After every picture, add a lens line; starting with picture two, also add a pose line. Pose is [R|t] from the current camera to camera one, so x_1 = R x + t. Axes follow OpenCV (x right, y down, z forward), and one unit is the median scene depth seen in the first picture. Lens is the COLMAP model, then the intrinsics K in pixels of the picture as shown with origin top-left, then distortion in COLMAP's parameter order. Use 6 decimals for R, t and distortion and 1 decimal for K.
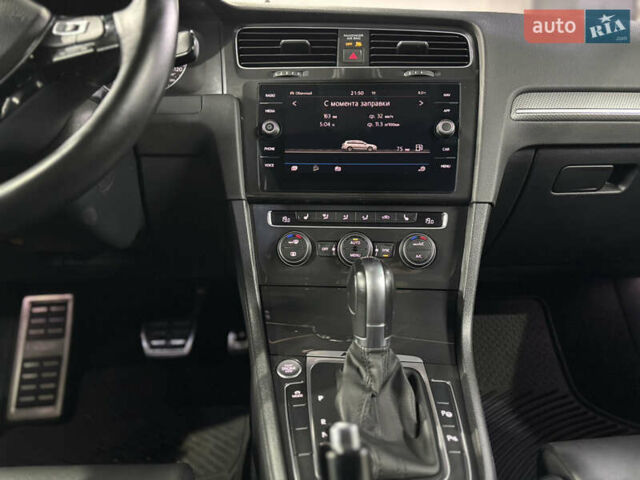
lens RADIAL K [[484.6, 0, 322.8], [0, 484.6, 245.0], [0, 0, 1]] dist [0.051752, -0.053873]
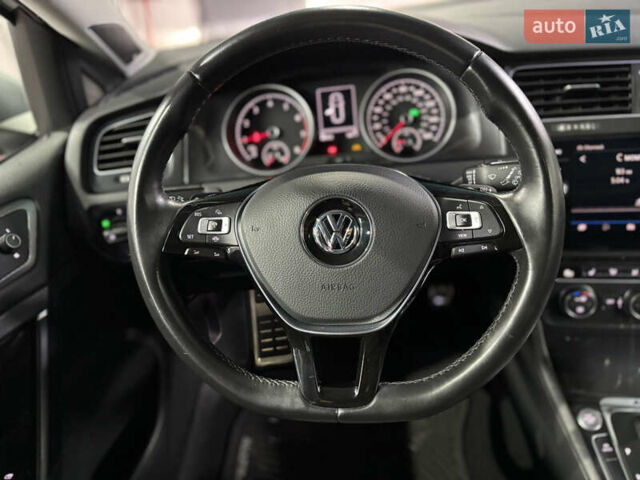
lens RADIAL K [[484.6, 0, 319.7], [0, 484.6, 243.7], [0, 0, 1]] dist [0.051752, -0.053873]
pose [[0.984654, -0.045154, -0.168576, -0.426745], [0.098287, 0.941671, 0.321864, -0.508934], [0.144209, -0.333493, 0.931658, -0.039921]]
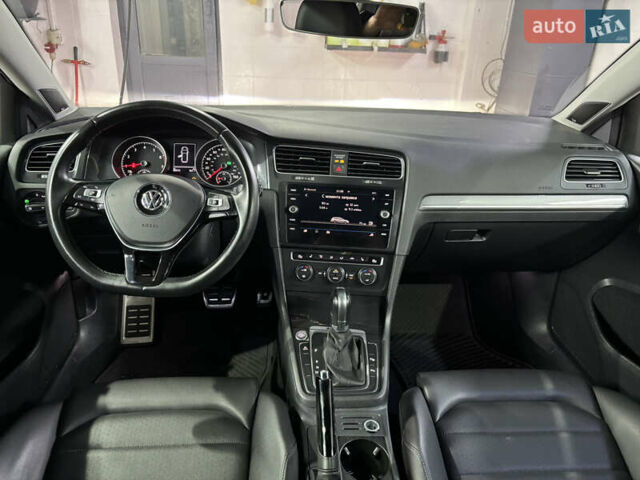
lens RADIAL K [[484.6, 0, 322.4], [0, 484.6, 233.9], [0, 0, 1]] dist [0.051752, -0.053873]
pose [[0.999407, 0.031536, 0.013828, -0.017721], [-0.033304, 0.987274, 0.155501, -0.444801], [-0.008748, -0.155869, 0.987739, -0.878667]]
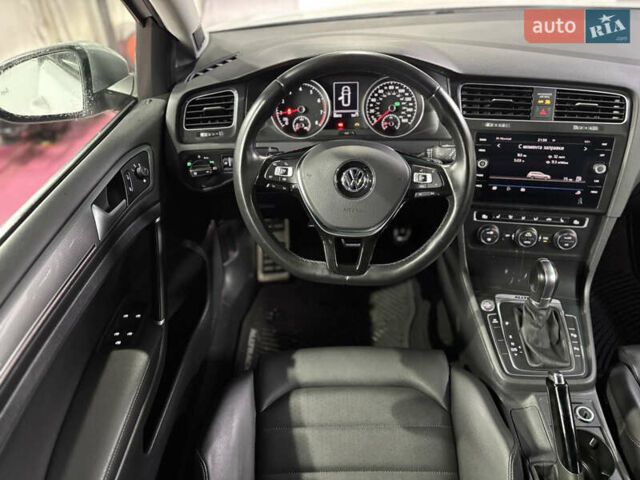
lens RADIAL K [[484.6, 0, 316.7], [0, 484.6, 238.7], [0, 0, 1]] dist [0.051752, -0.053873]
pose [[0.995147, 0.029701, -0.093807, -0.494744], [0.011050, 0.913591, 0.406485, -0.676091], [0.097774, -0.405549, 0.908829, -0.615039]]
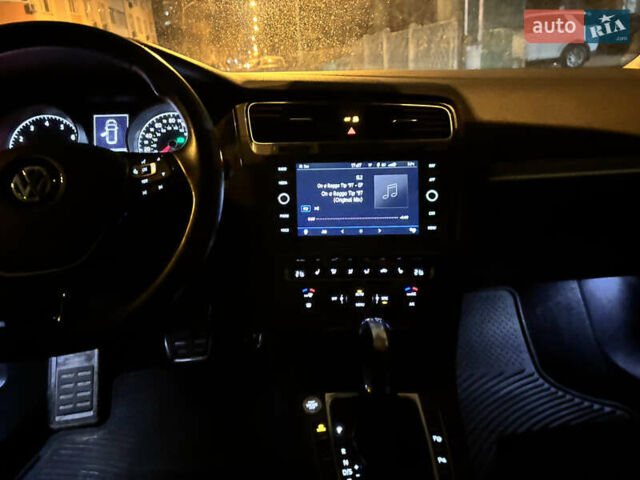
lens RADIAL K [[472.2, 0, 321.4], [0, 472.2, 235.3], [0, 0, 1]] dist [0.049231, -0.038291]
pose [[0.998521, -0.039488, 0.037371, -0.064573], [0.036208, 0.995747, 0.084720, -0.246764], [-0.040557, -0.083242, 0.995704, -0.154280]]
